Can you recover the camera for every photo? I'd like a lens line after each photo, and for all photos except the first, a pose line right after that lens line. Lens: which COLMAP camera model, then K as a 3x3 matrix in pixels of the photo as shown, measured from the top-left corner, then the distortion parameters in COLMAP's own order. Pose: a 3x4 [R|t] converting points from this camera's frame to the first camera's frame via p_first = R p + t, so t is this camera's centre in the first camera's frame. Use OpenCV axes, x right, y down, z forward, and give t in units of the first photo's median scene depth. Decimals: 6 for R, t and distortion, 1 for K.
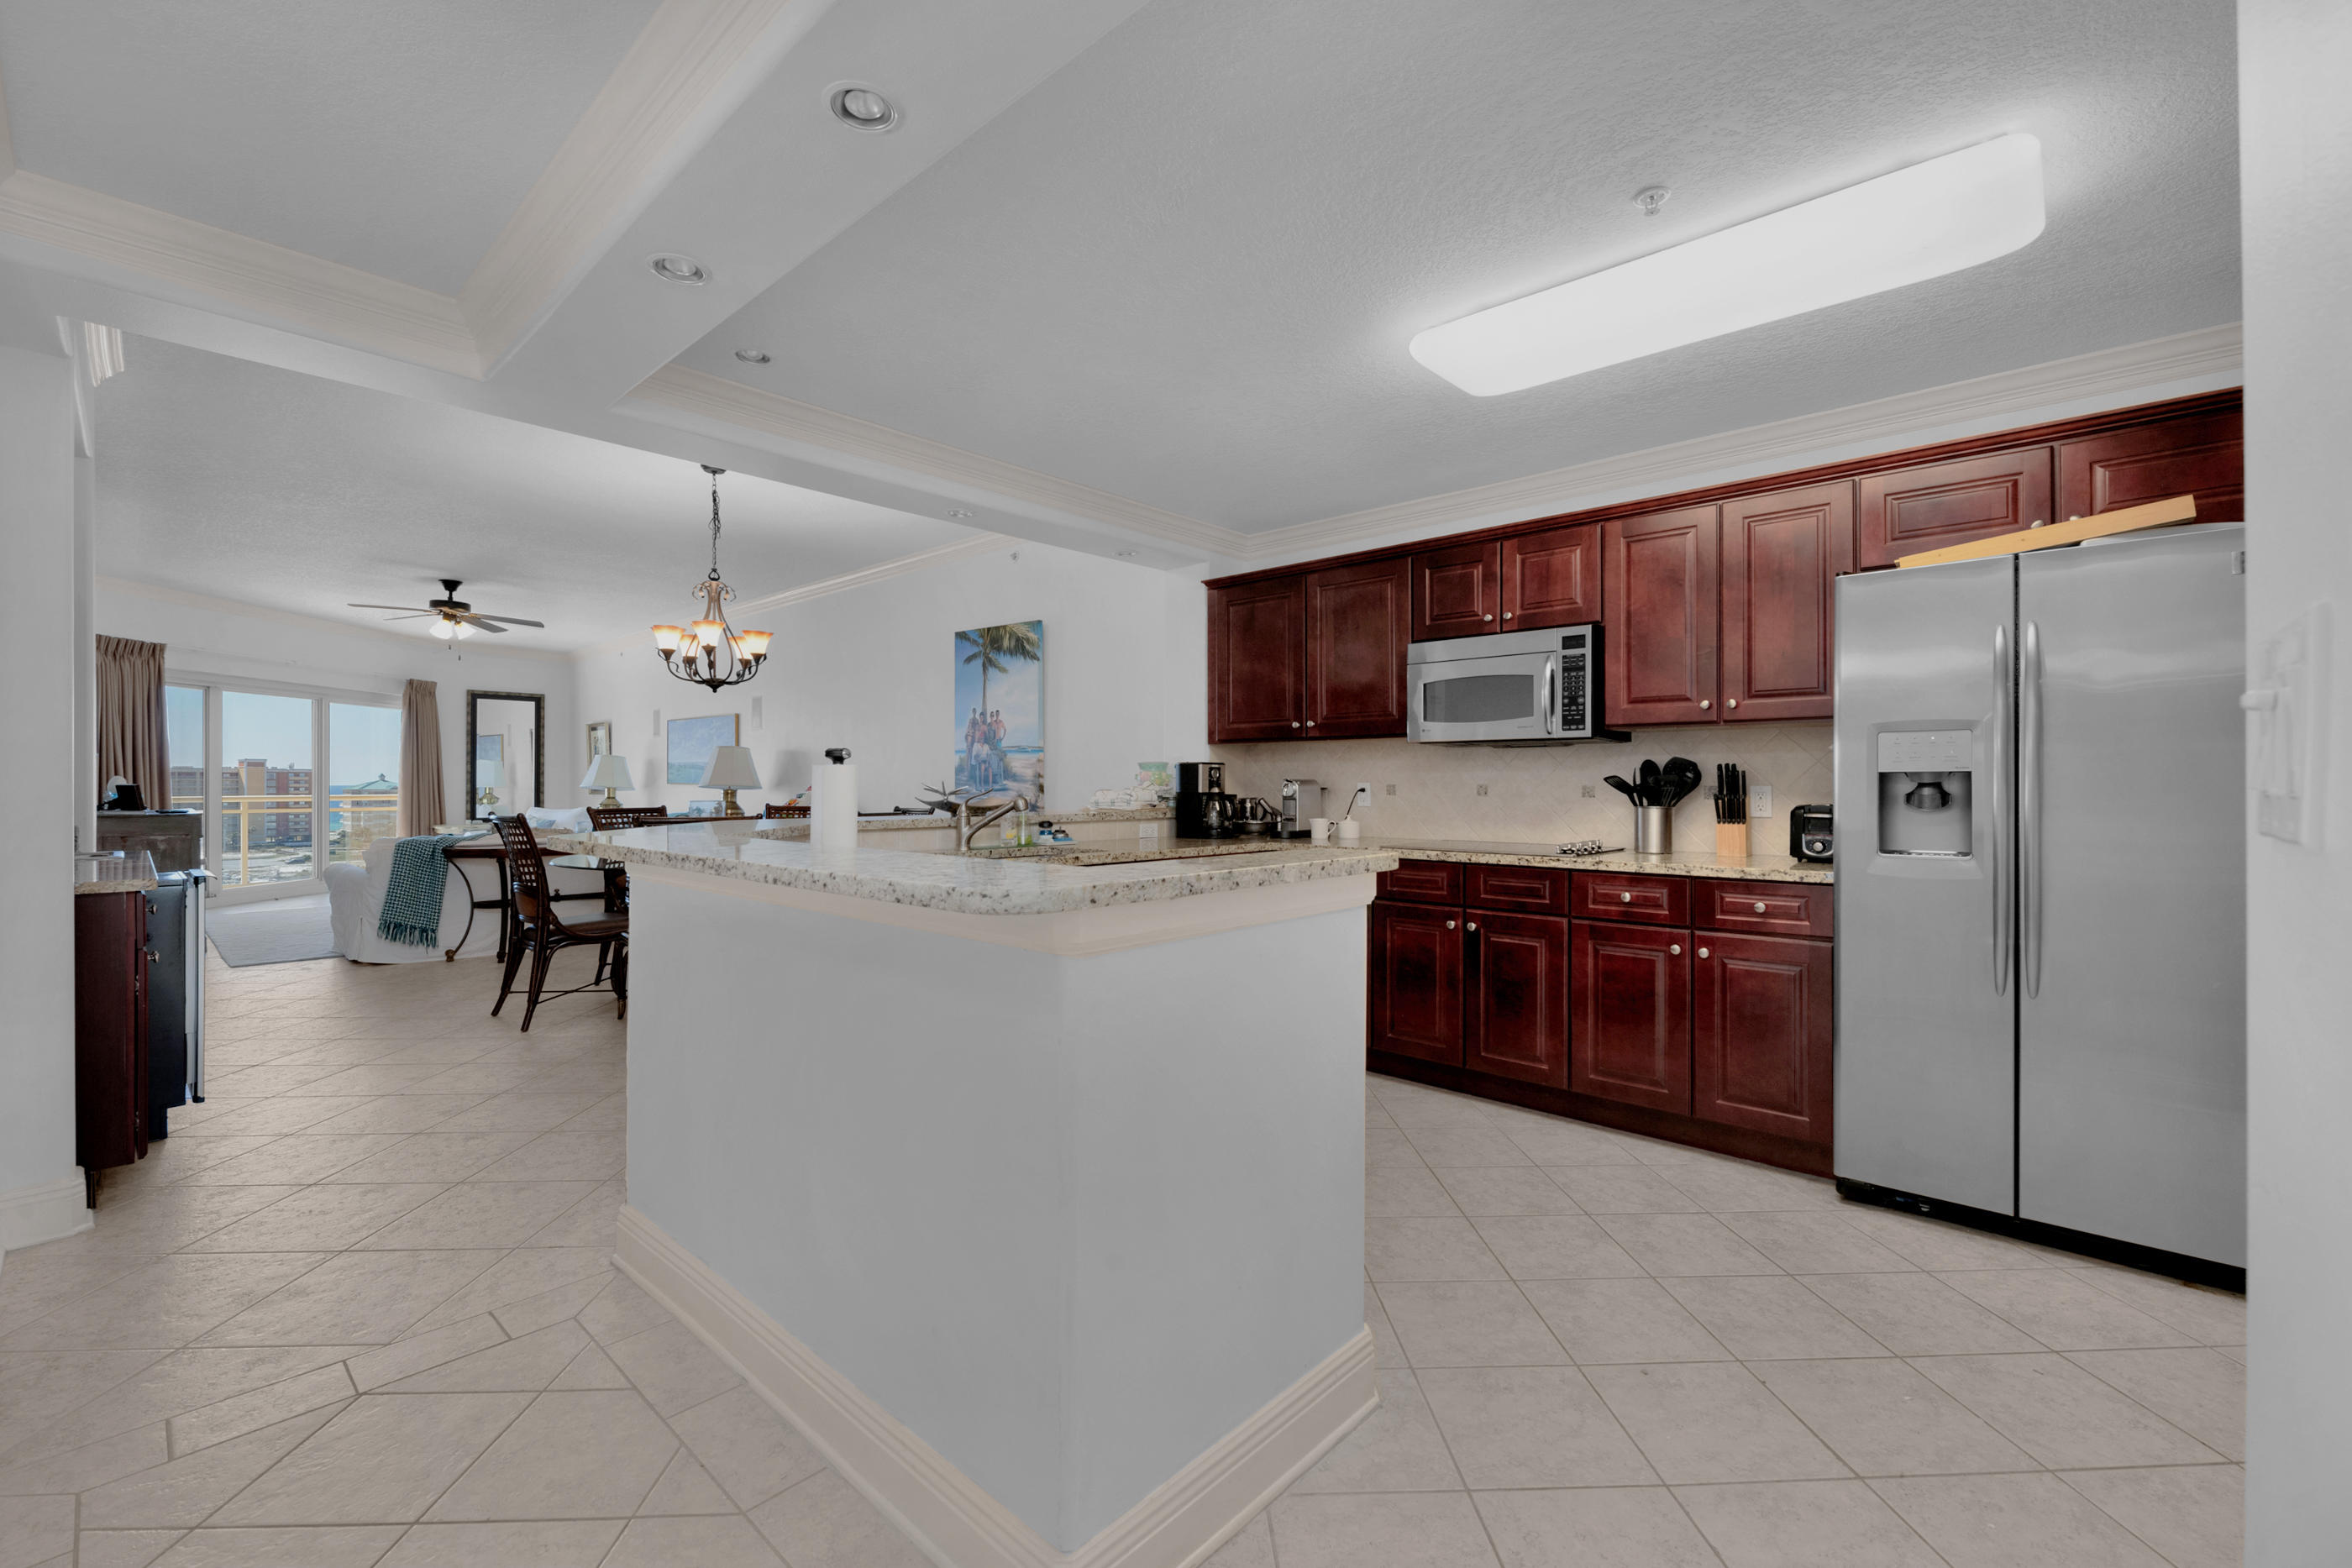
lens RADIAL K [[981.5, 0, 1240.6], [0, 981.5, 782.9], [0, 0, 1]] dist [0.000058, 0.000244]
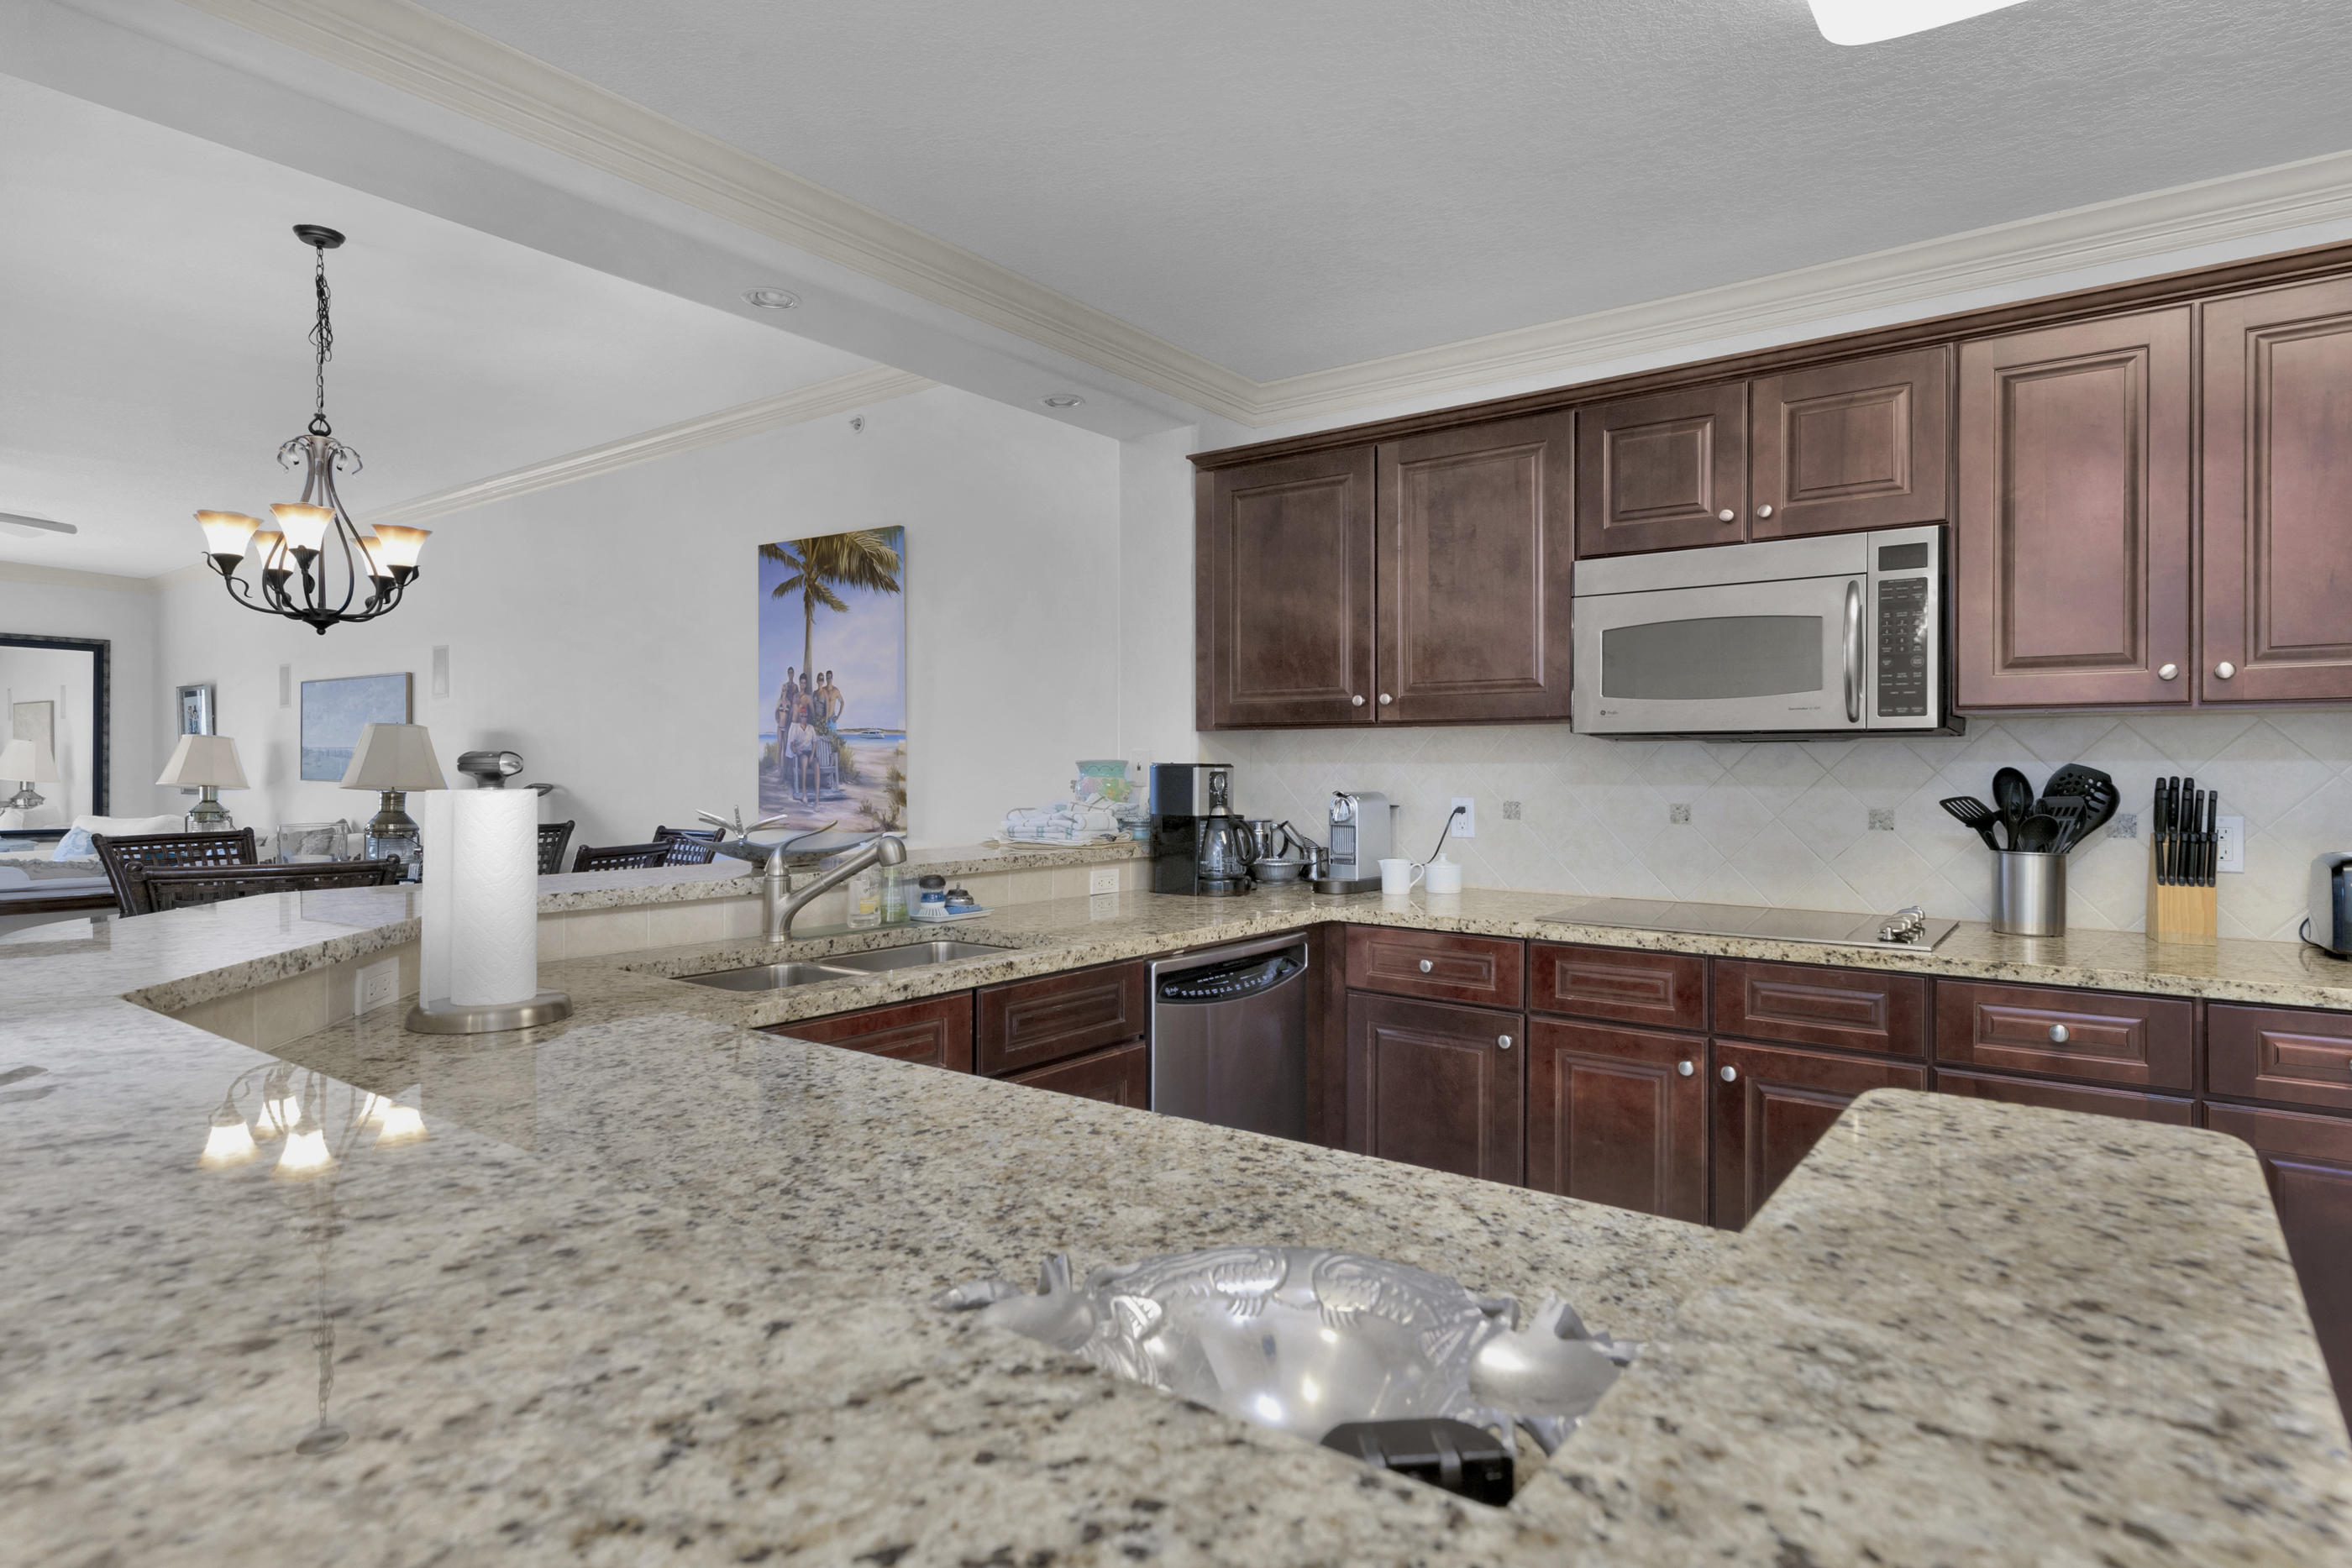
lens RADIAL K [[1233.6, 0, 1231.8], [0, 1233.6, 780.5], [0, 0, 1]] dist [0.005248, 0.000577]
pose [[0.996528, 0.002615, 0.083221, -0.073584], [-0.003479, 0.999942, 0.010241, -0.017042], [-0.083189, -0.010495, 0.996478, 0.249740]]
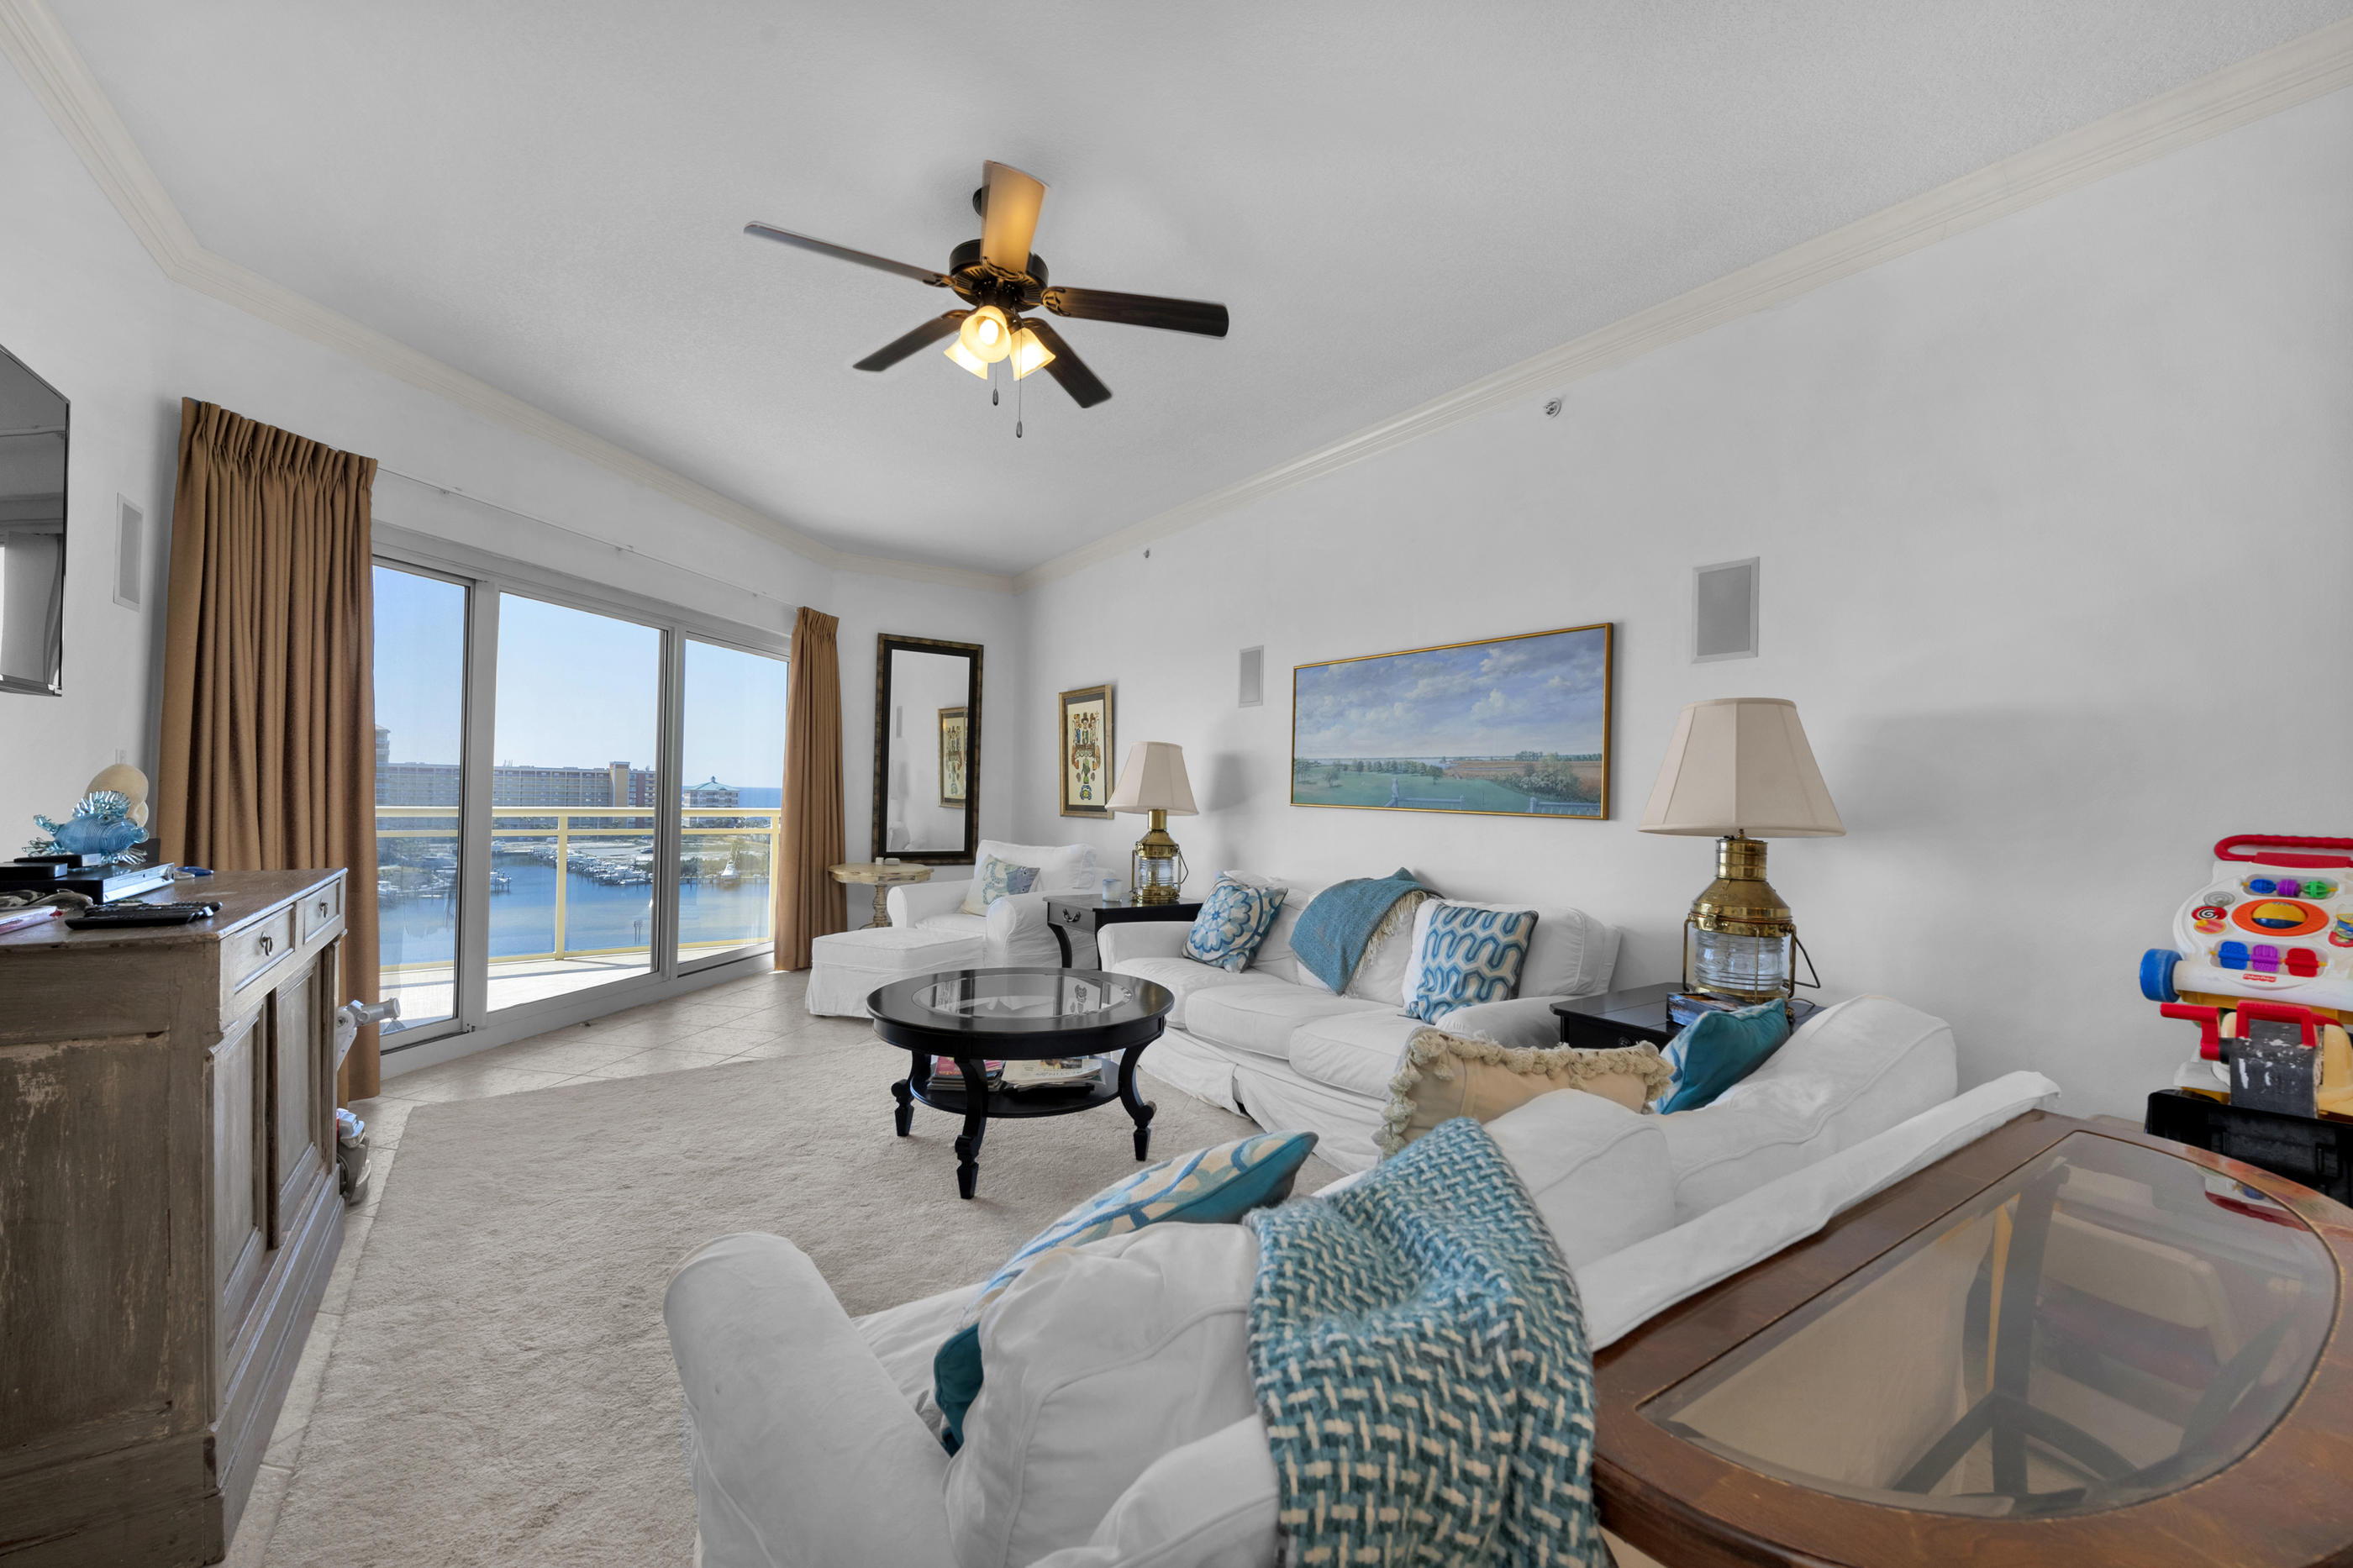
lens RADIAL K [[969.3, 0, 1176.5], [0, 969.3, 784.0], [0, 0, 1]] dist [0.000122, 0.000069]
pose [[0.963334, 0.015577, -0.267853, -0.942064], [-0.018129, 0.999811, -0.007056, -0.008366], [0.267693, 0.011653, 0.963434, 1.004665]]
